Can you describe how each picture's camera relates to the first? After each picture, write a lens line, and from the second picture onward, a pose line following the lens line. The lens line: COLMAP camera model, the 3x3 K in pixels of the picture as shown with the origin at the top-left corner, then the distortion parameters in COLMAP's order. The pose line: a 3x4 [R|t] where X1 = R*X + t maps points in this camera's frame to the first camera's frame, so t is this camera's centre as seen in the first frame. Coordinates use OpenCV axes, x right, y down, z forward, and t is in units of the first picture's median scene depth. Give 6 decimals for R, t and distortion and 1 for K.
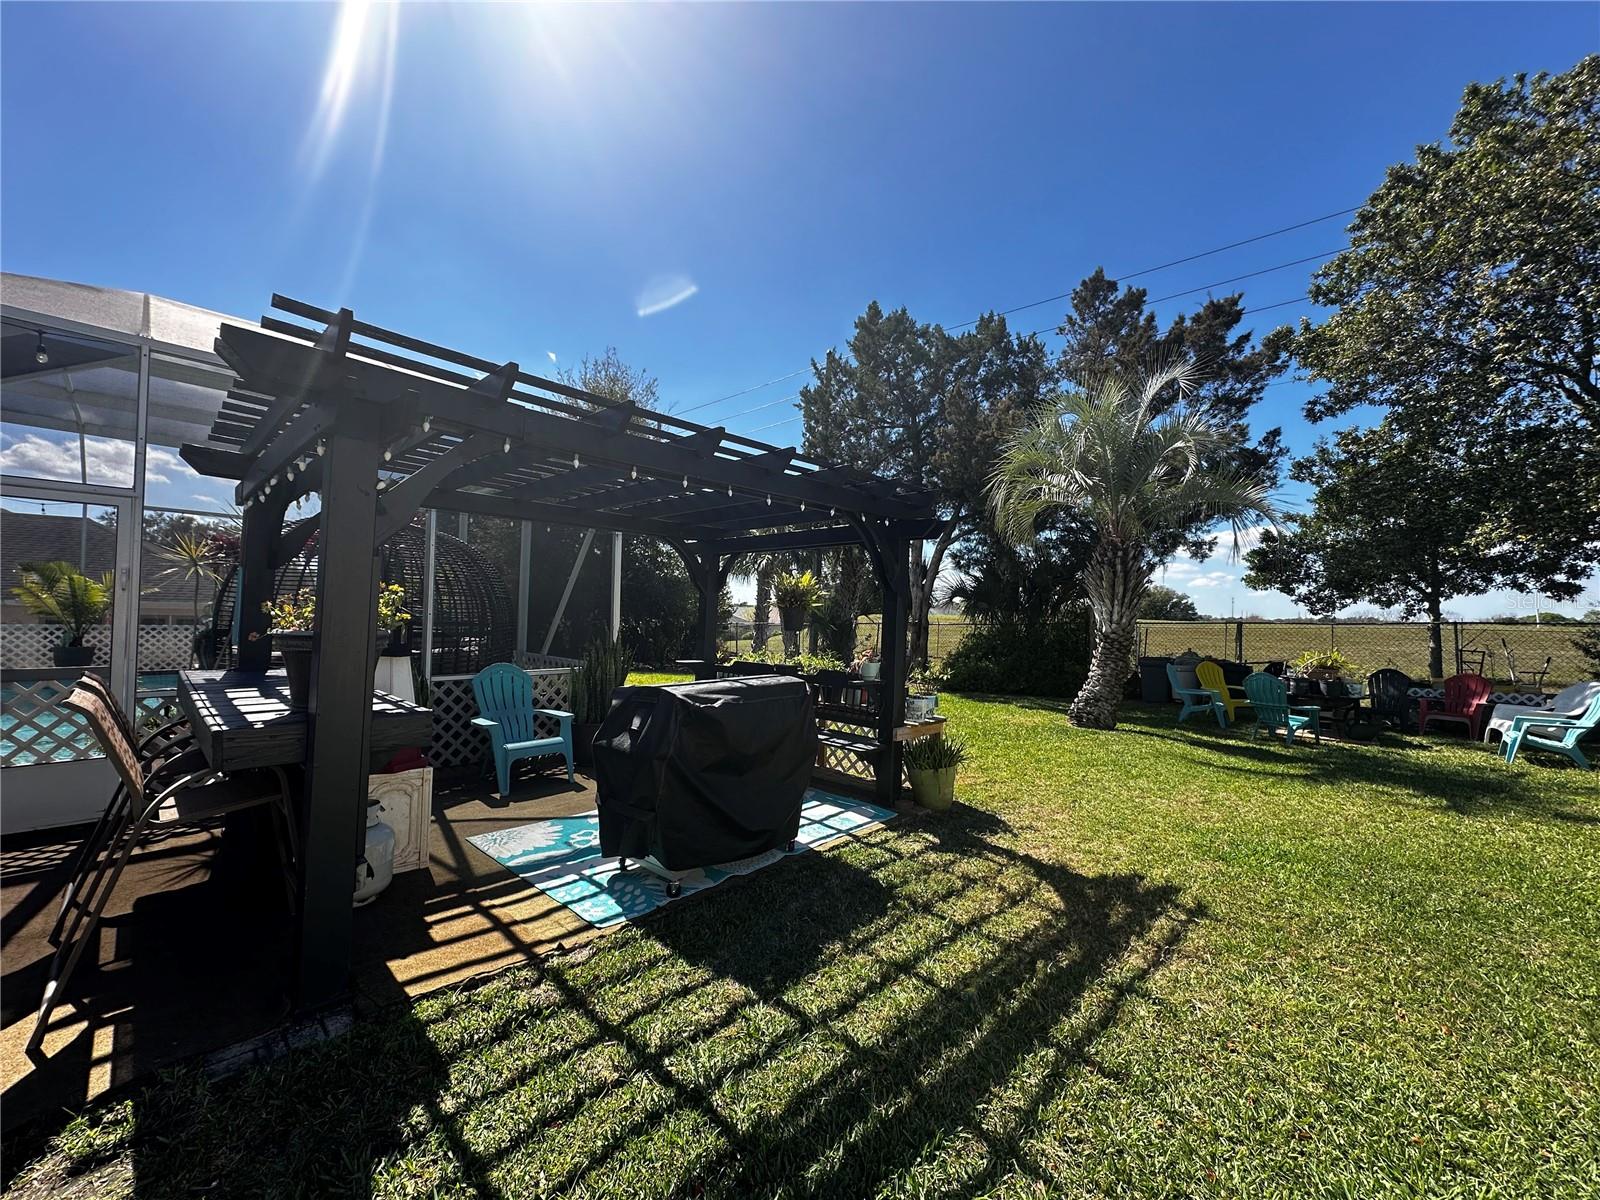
lens RADIAL K [[645.5, 0, 806.2], [0, 645.5, 597.9], [0, 0, 1]] dist [-0.018579, -0.000033]
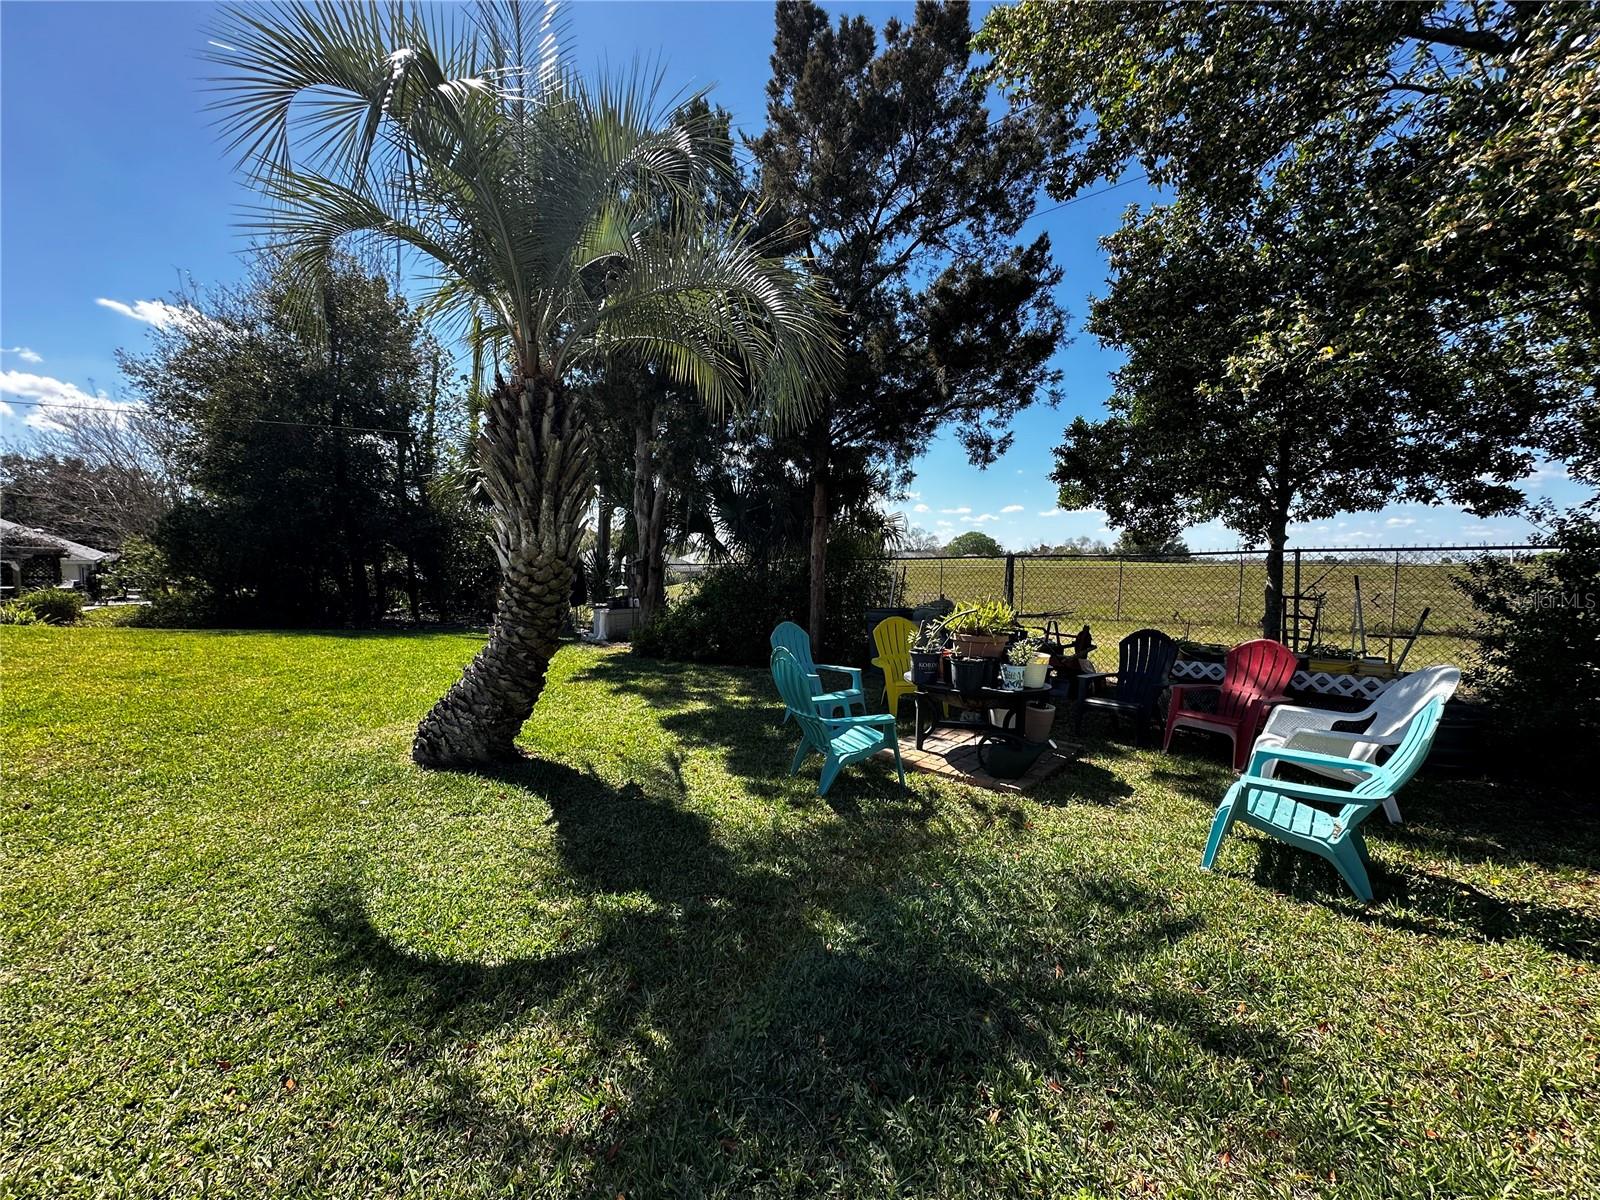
lens RADIAL K [[645.5, 0, 794.3], [0, 645.5, 604.6], [0, 0, 1]] dist [-0.018579, -0.000033]
pose [[0.999962, -0.007941, -0.003593, 0.491615], [0.008256, 0.995117, 0.098359, 0.024252], [0.002794, -0.098385, 0.995145, 0.346911]]
